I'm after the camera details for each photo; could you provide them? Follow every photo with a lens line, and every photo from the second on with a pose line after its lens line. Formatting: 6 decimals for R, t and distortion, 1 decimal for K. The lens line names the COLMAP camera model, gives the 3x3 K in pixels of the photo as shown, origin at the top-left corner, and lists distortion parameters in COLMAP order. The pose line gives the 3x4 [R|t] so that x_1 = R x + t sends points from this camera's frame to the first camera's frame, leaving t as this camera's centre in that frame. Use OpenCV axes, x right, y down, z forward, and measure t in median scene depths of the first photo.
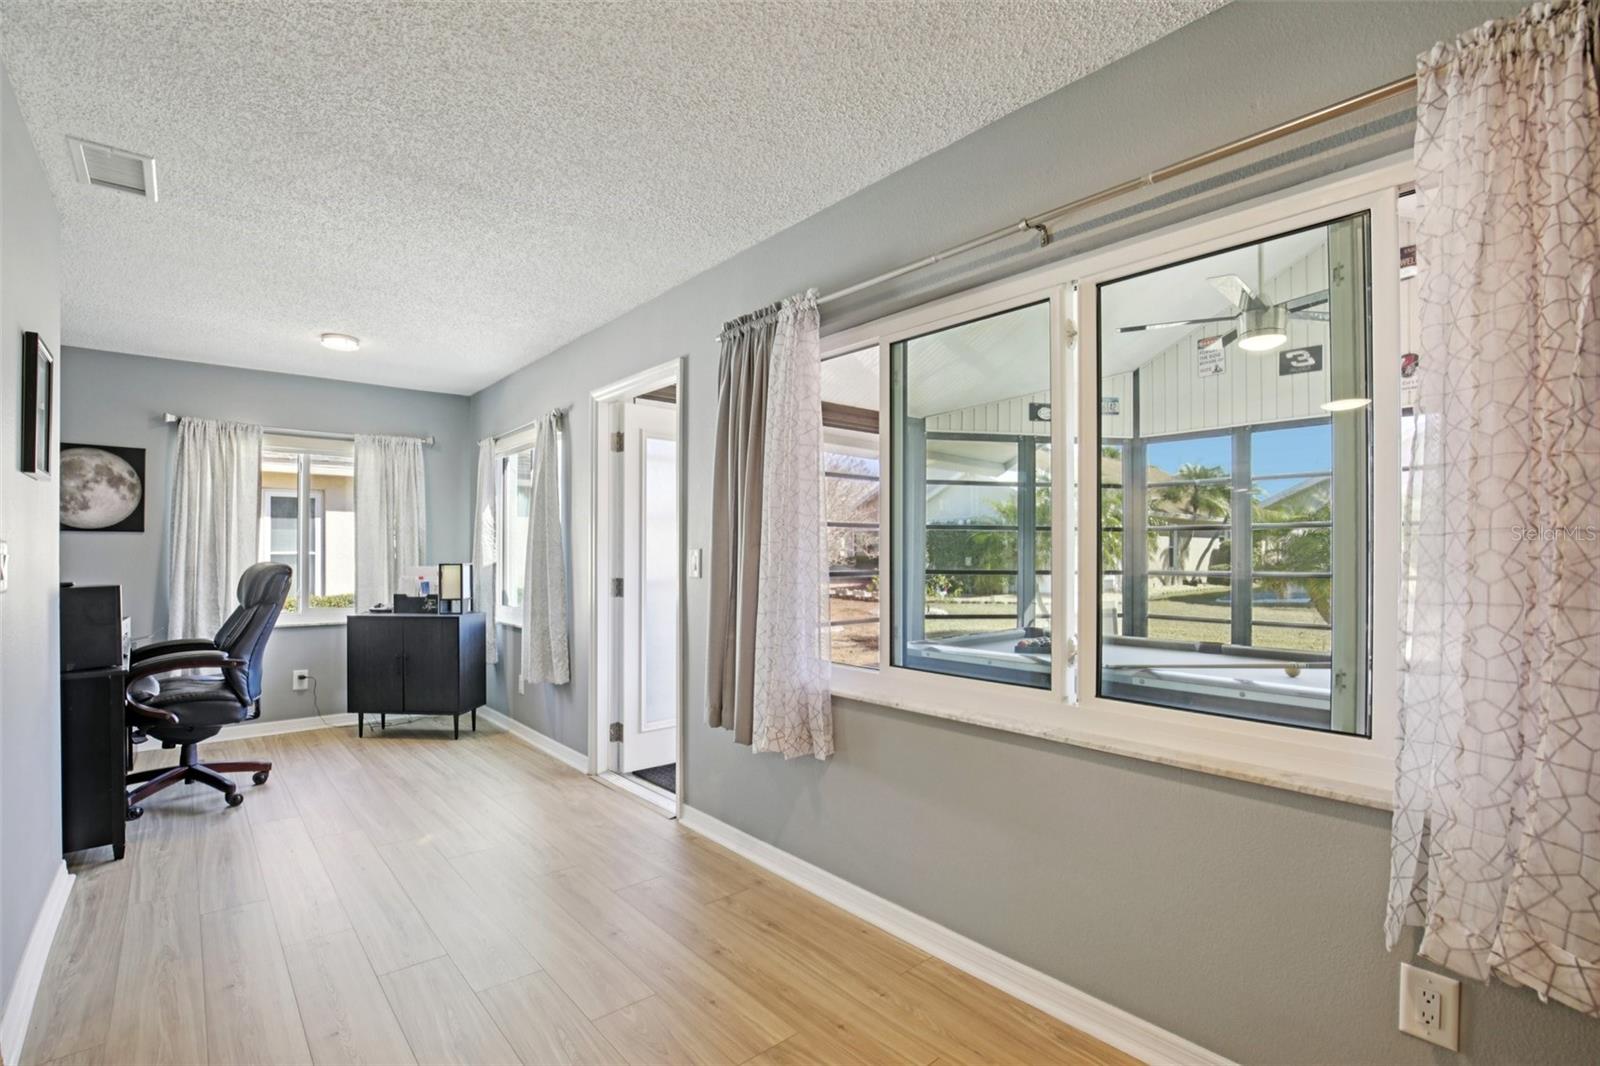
lens RADIAL K [[733.7, 0, 801.4], [0, 733.7, 548.5], [0, 0, 1]] dist [-0.036693, 0.007351]
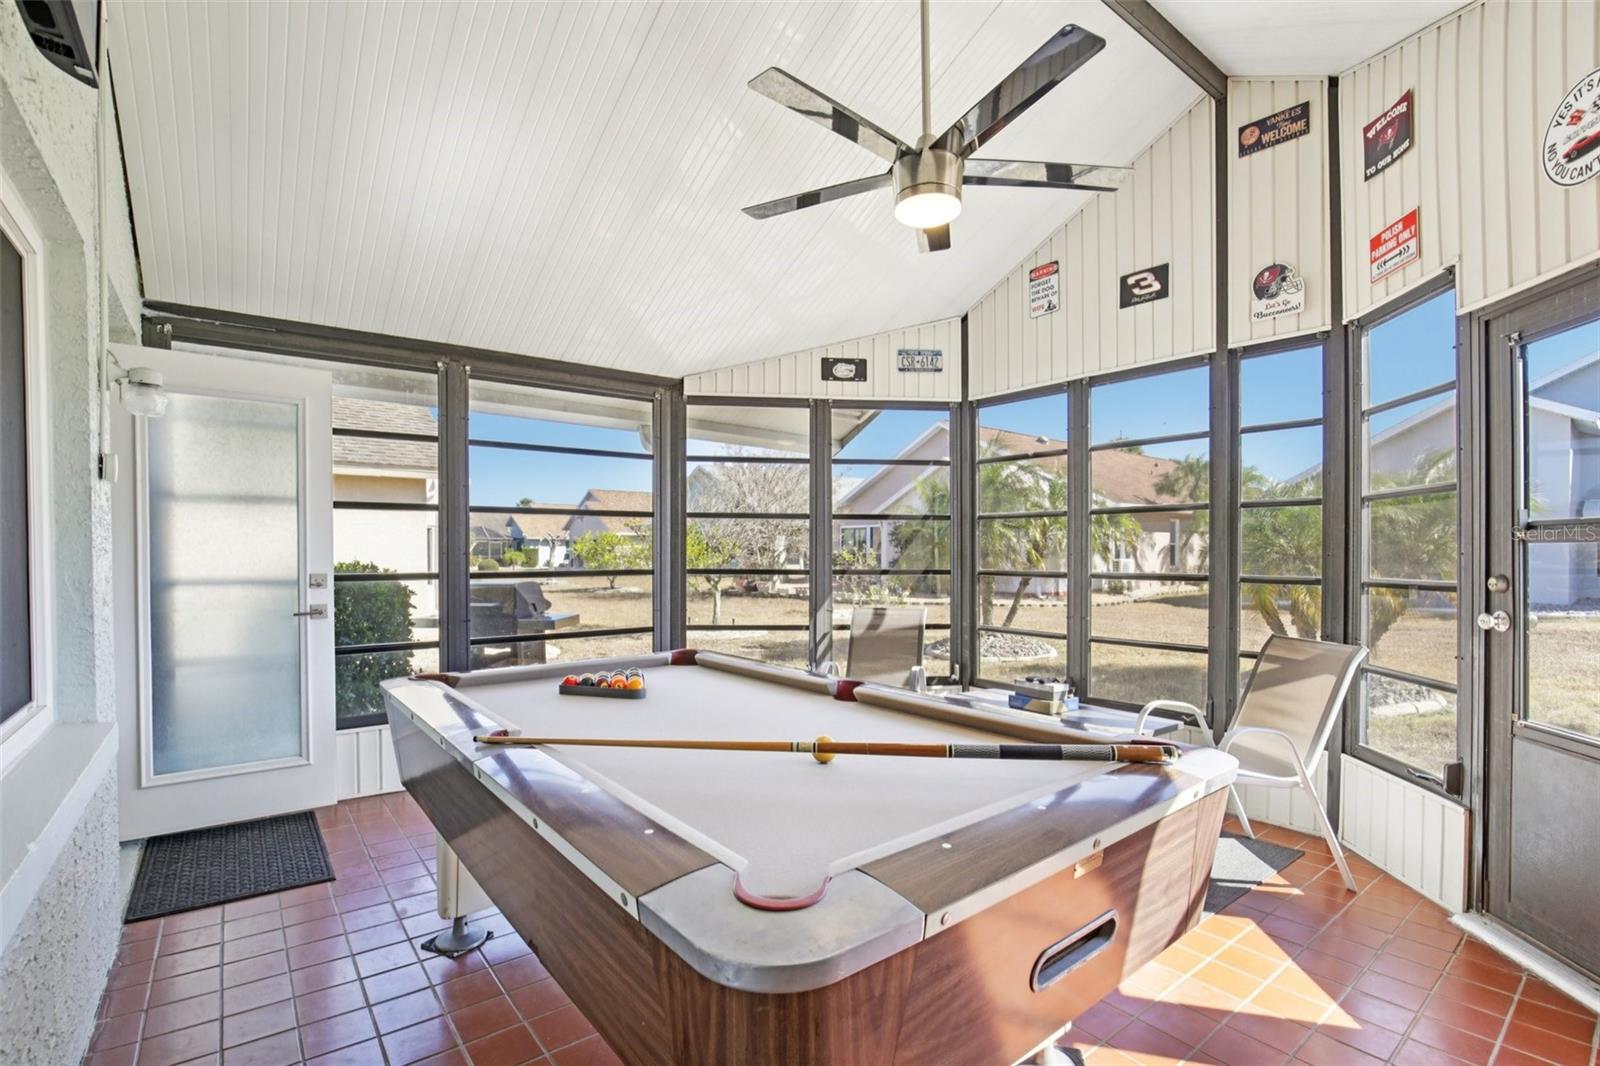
lens RADIAL K [[733.7, 0, 801.2], [0, 733.7, 556.3], [0, 0, 1]] dist [-0.036693, 0.007351]
pose [[0.999158, -0.003069, -0.040920, 0.573855], [0.003546, 0.999927, 0.011586, 0.010884], [0.040882, -0.011721, 0.999095, 0.368207]]
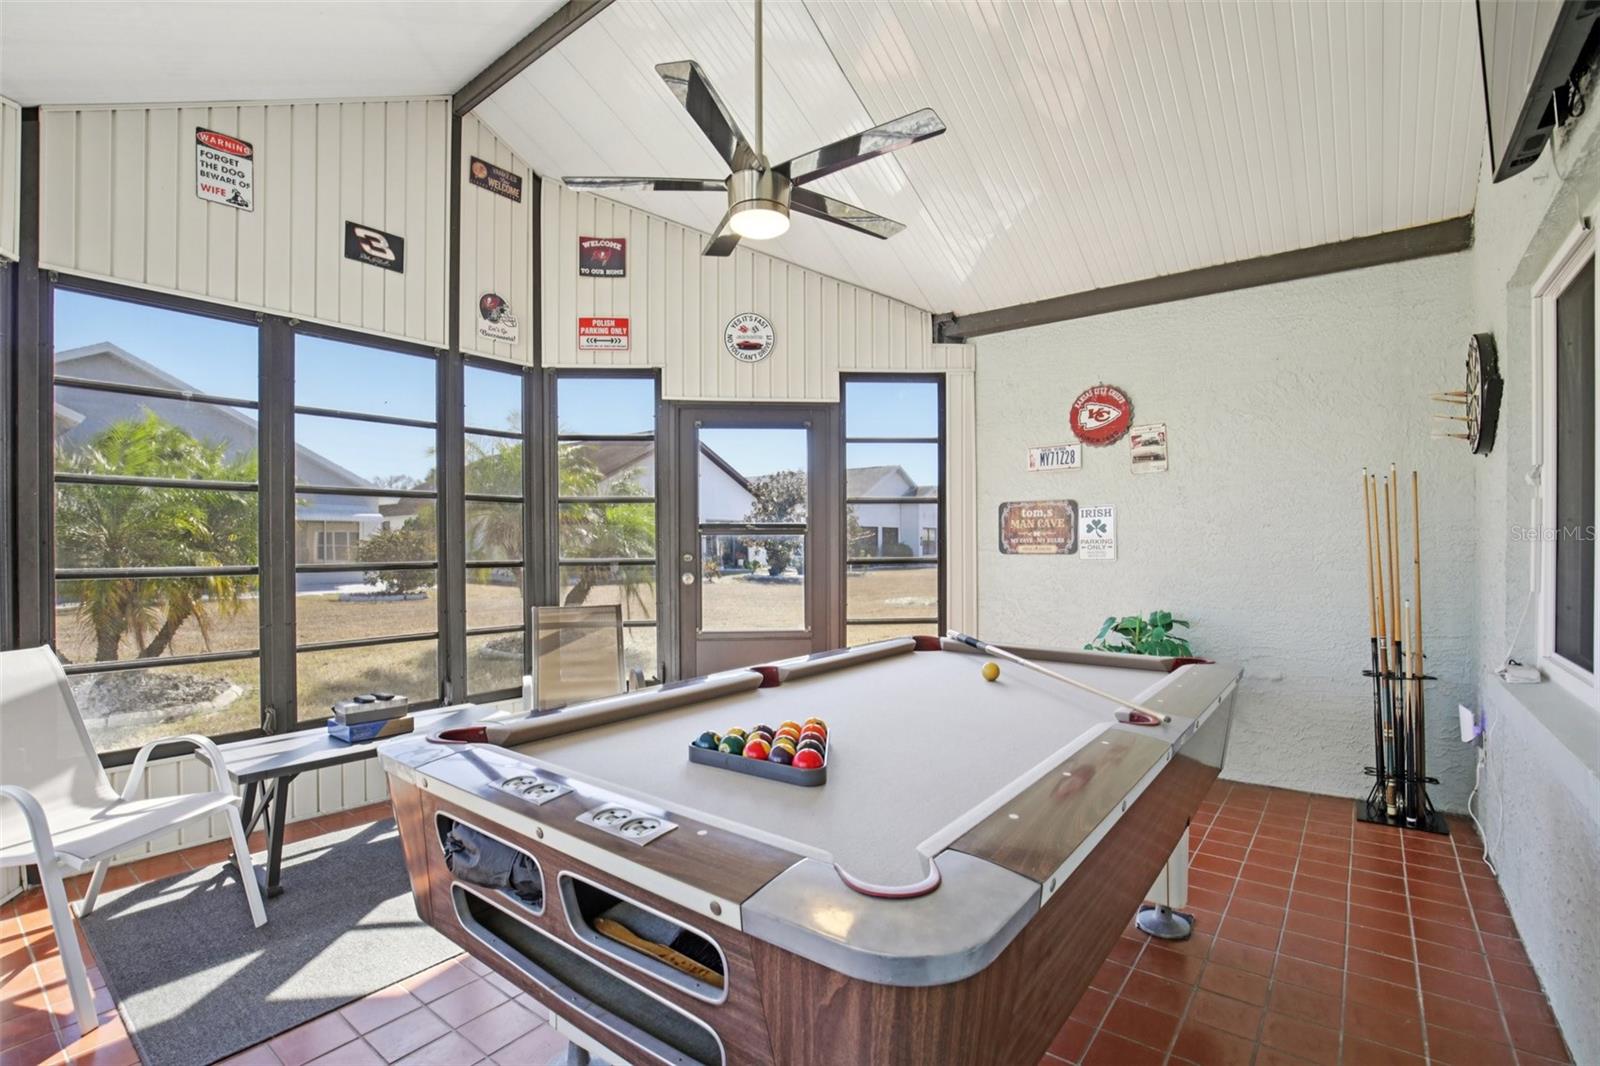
lens RADIAL K [[733.7, 0, 803.3], [0, 733.7, 542.4], [0, 0, 1]] dist [-0.036693, 0.007351]
pose [[-0.194284, -0.005887, 0.980928, -0.074817], [-0.005832, 0.999971, 0.004847, 0.014496], [-0.980928, -0.004779, -0.194313, 1.143062]]
